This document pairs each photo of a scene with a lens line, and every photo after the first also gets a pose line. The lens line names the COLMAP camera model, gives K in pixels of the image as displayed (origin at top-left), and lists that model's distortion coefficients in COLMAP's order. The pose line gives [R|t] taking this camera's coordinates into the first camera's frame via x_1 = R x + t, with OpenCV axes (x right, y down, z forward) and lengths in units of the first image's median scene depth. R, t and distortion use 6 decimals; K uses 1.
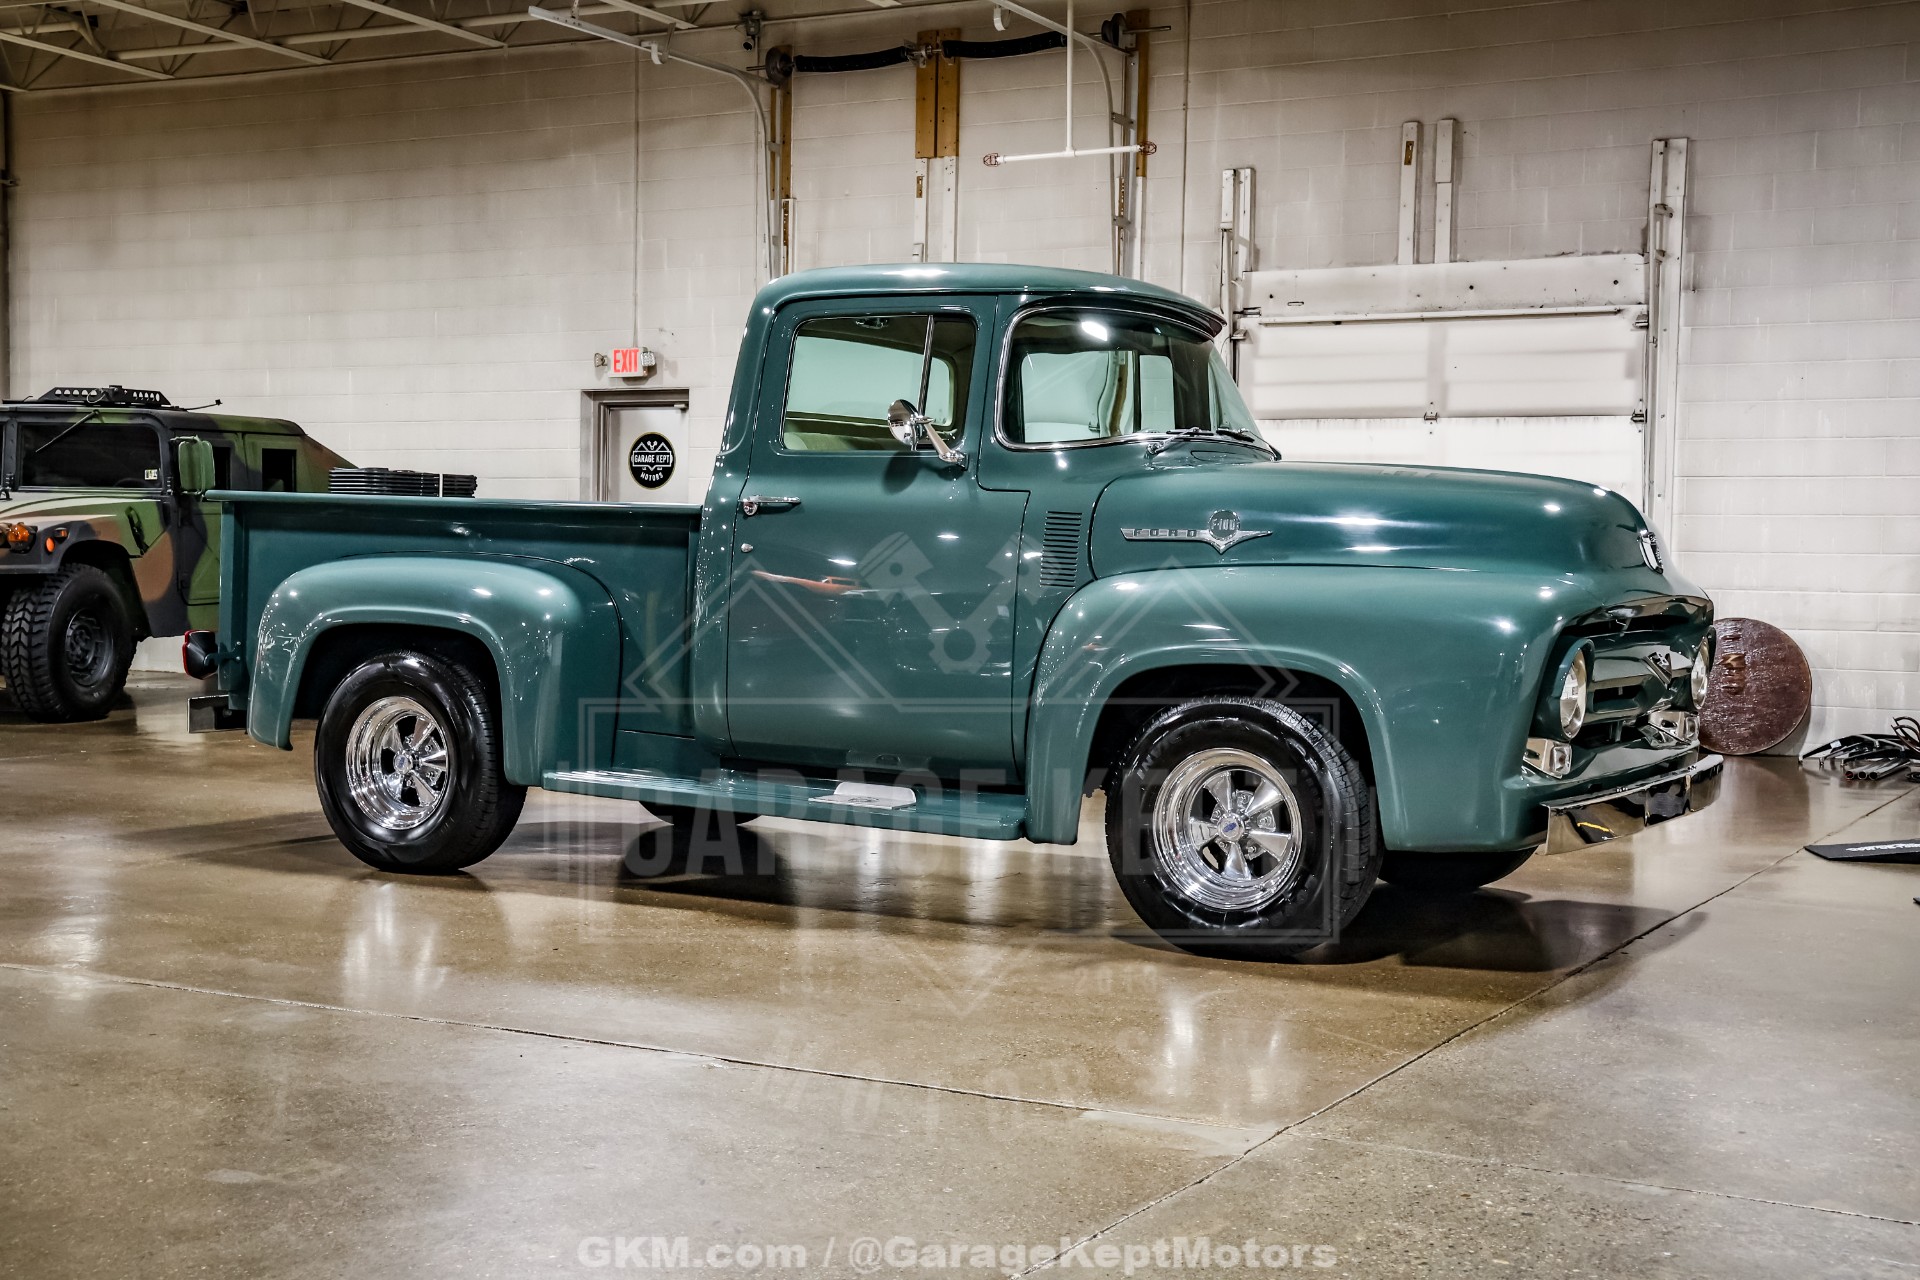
lens RADIAL K [[2524.8, 0, 960.0], [0, 2524.8, 640.0], [0, 0, 1]] dist [0.027262, 0.381340]
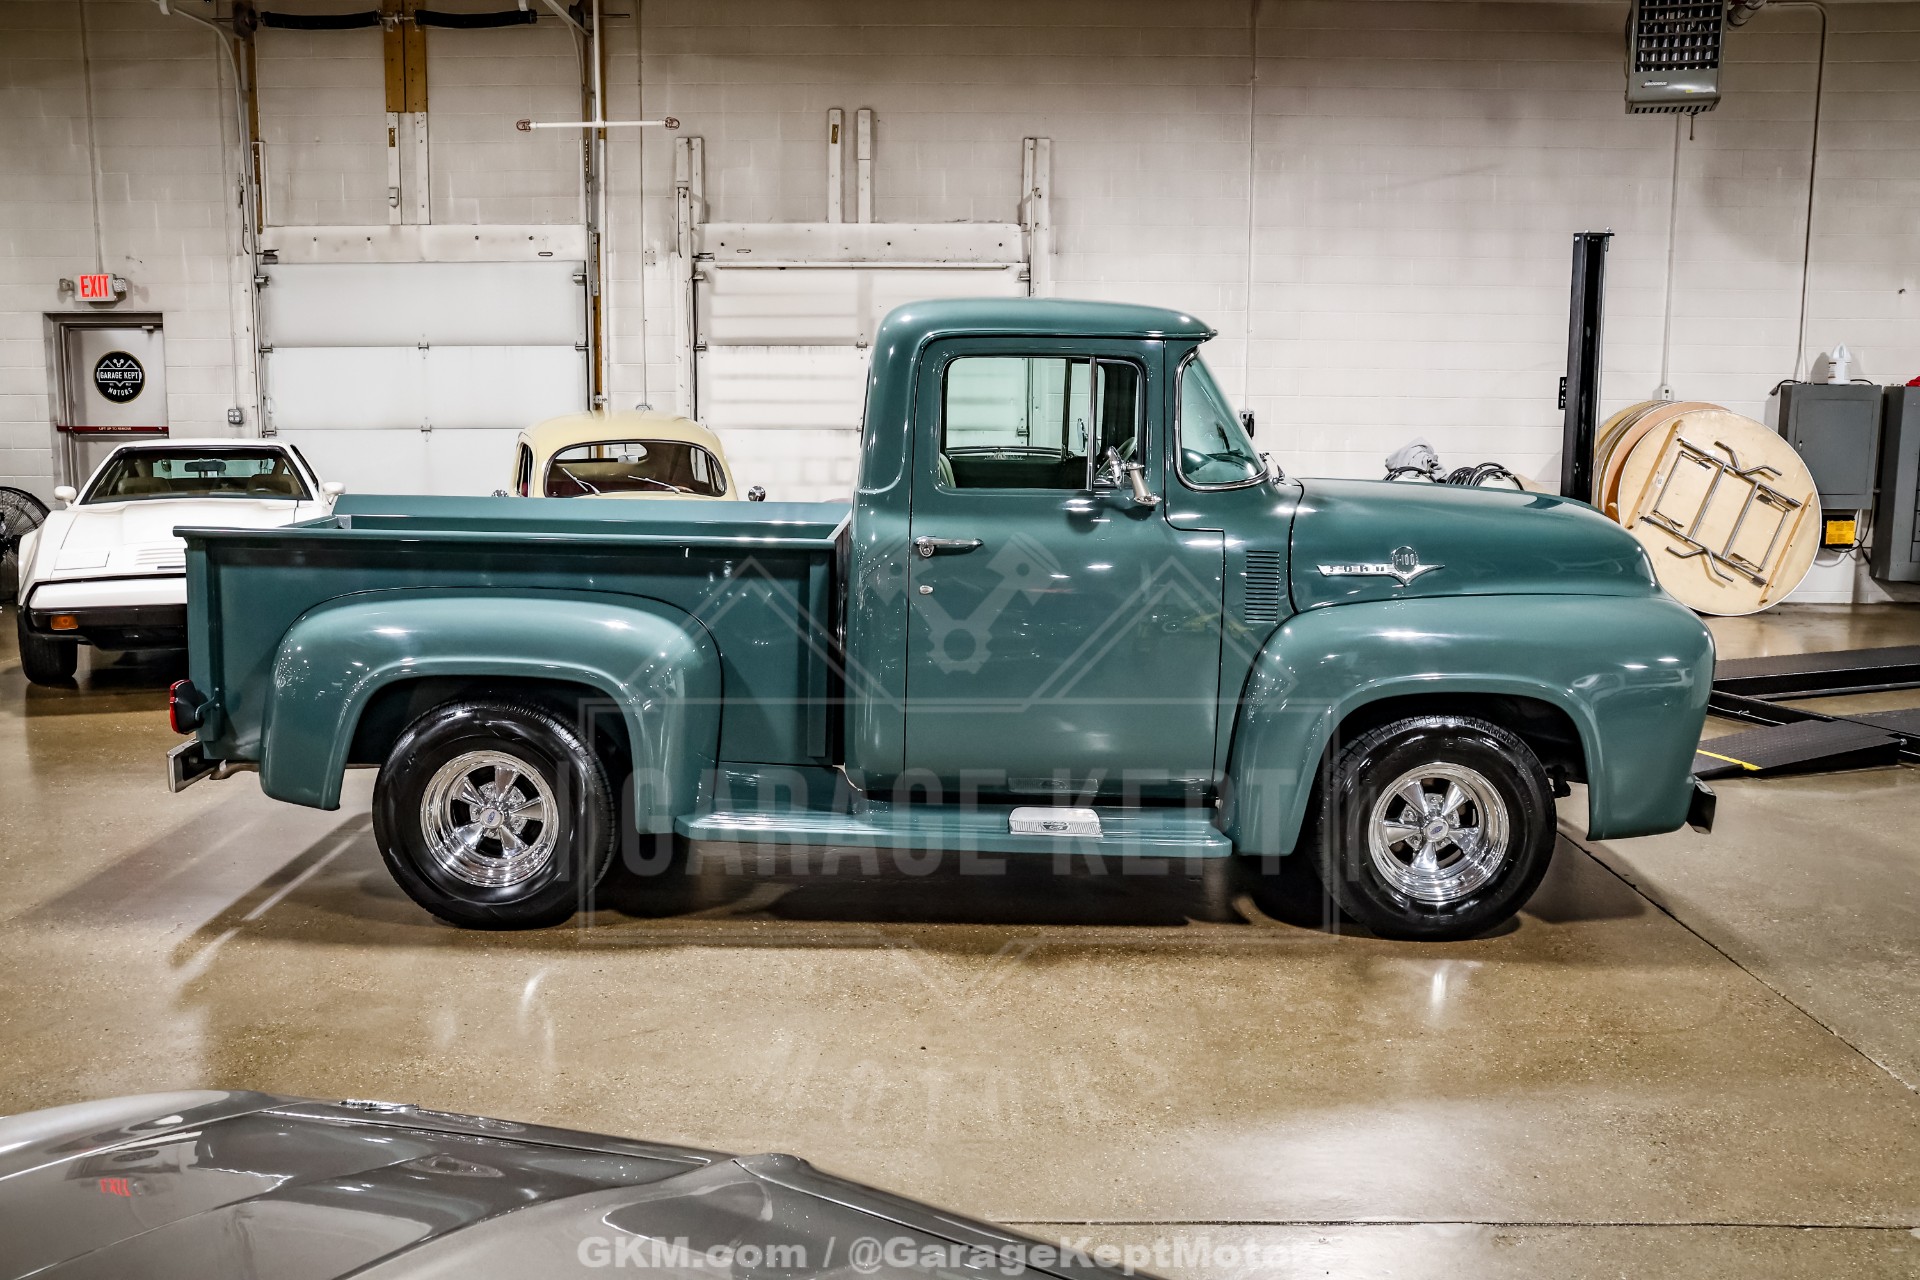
lens RADIAL K [[1781.4, 0, 960.0], [0, 1781.4, 640.0], [0, 0, 1]] dist [-0.128269, 0.178142]
pose [[0.877894, -0.082833, 0.471636, -0.196521], [0.026194, 0.991757, 0.125424, -0.050484], [-0.478138, -0.097755, 0.872828, 0.179582]]
